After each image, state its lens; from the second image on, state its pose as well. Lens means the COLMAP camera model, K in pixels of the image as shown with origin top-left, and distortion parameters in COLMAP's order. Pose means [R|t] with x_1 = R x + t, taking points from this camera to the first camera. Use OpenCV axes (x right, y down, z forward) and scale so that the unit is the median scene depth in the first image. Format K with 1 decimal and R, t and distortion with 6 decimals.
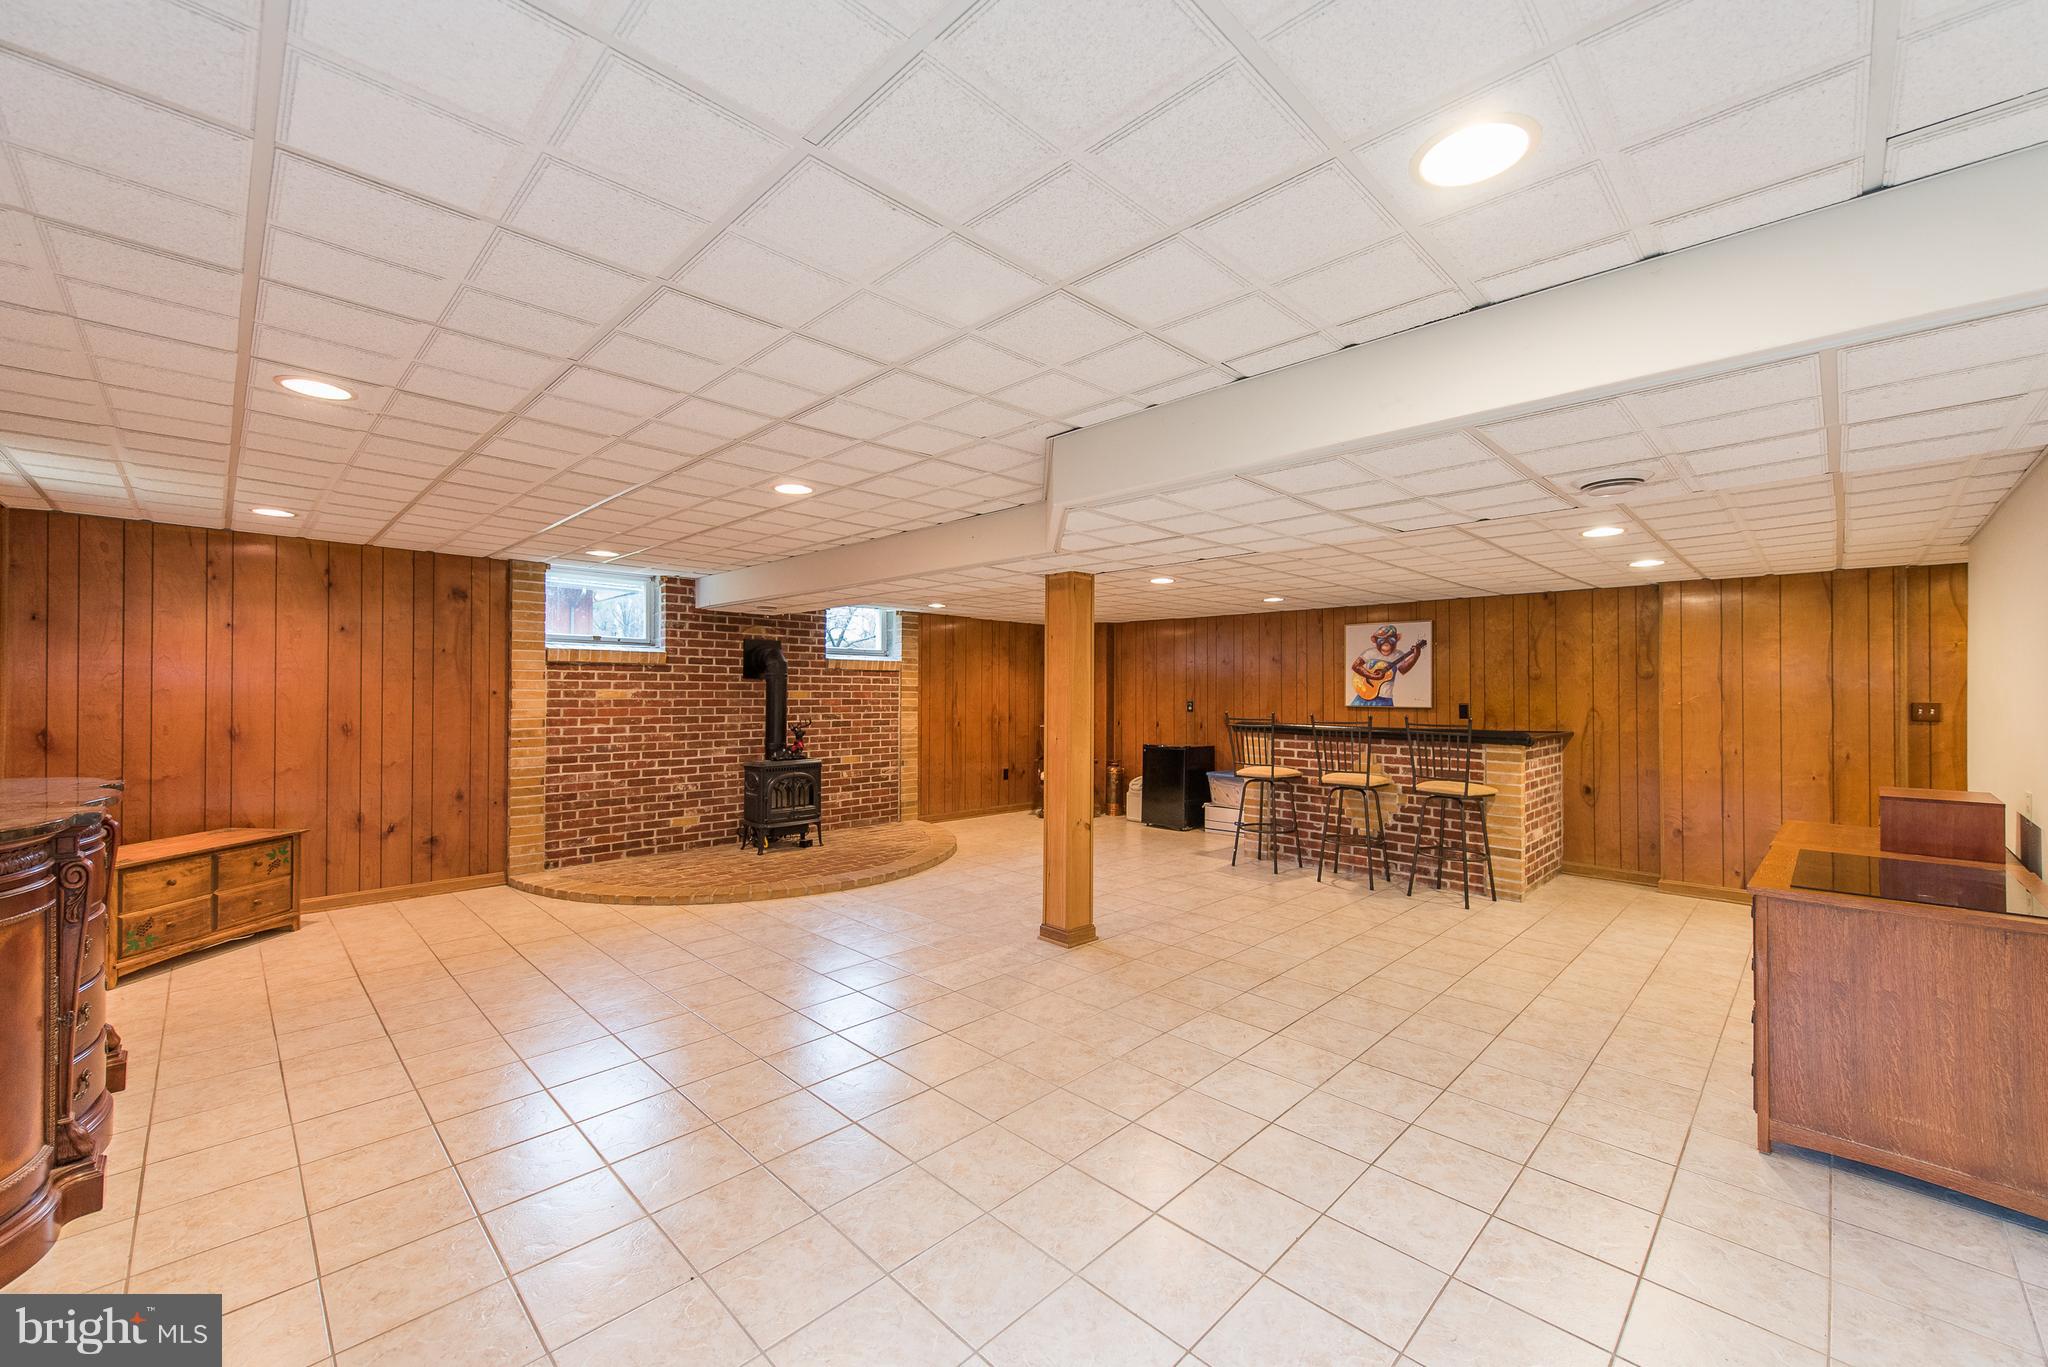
lens RADIAL K [[803.7, 0, 1028.8], [0, 803.7, 684.2], [0, 0, 1]] dist [0.009442, -0.000452]
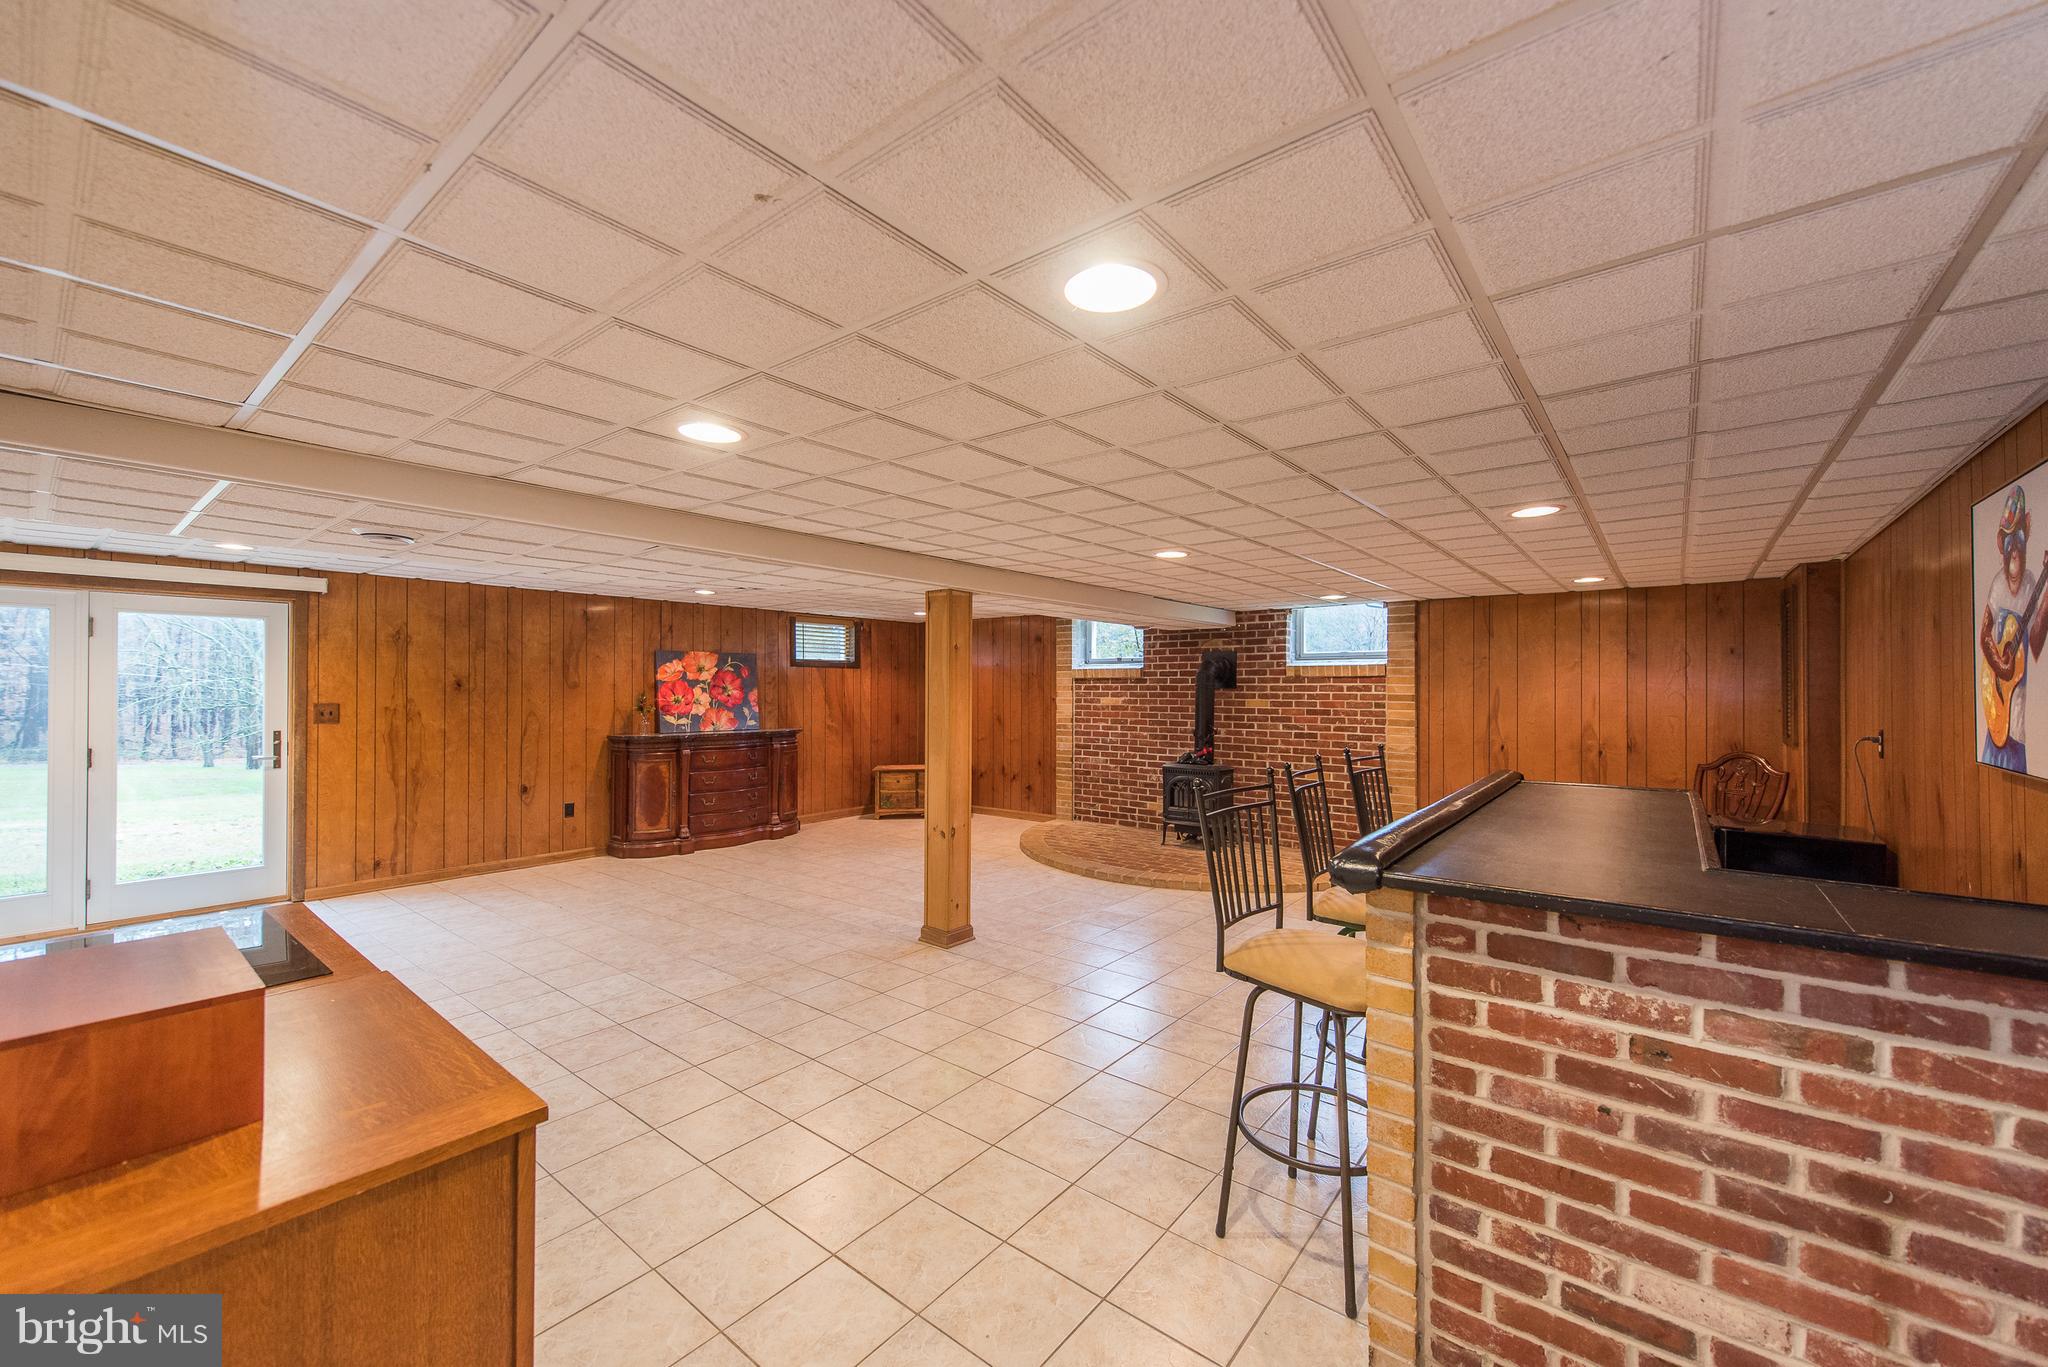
lens RADIAL K [[793.5, 0, 1025.5], [0, 793.5, 690.2], [0, 0, 1]] dist [0.001454, -0.000084]
pose [[0.111978, -0.003360, -0.993705, 0.744360], [0.006886, 0.999973, -0.002605, -0.003132], [0.993687, -0.006551, 0.111998, 0.675632]]
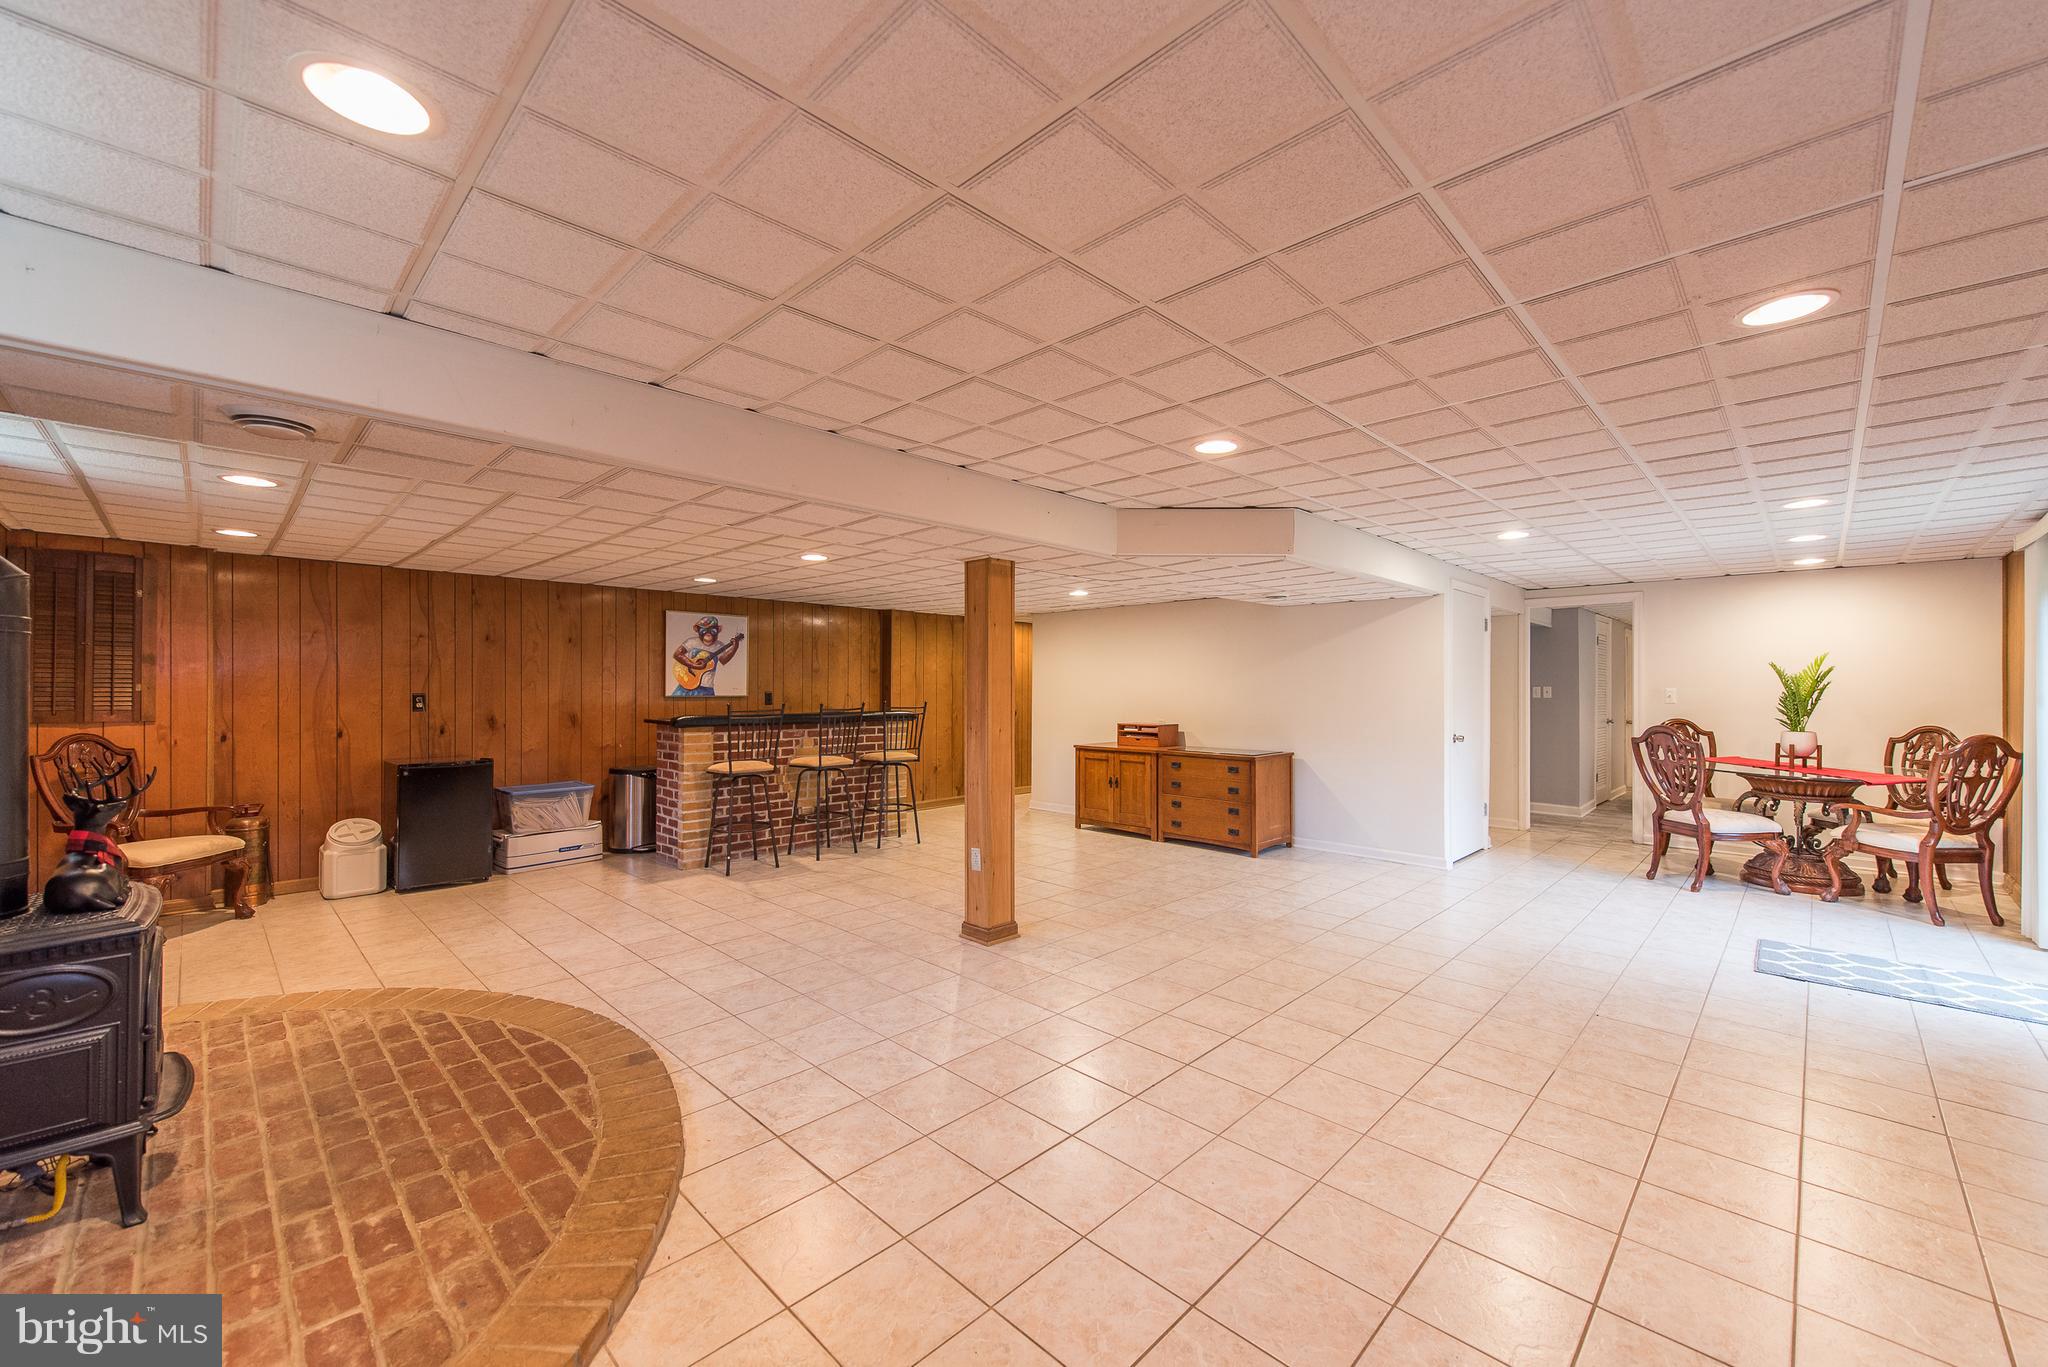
lens RADIAL K [[803.7, 0, 1028.8], [0, 803.7, 684.2], [0, 0, 1]] dist [0.009442, -0.000452]
pose [[-0.014059, -0.003136, 0.999896, -0.632667], [-0.011996, 0.999924, 0.002967, 0.005640], [-0.999829, -0.011953, -0.014095, 0.664125]]
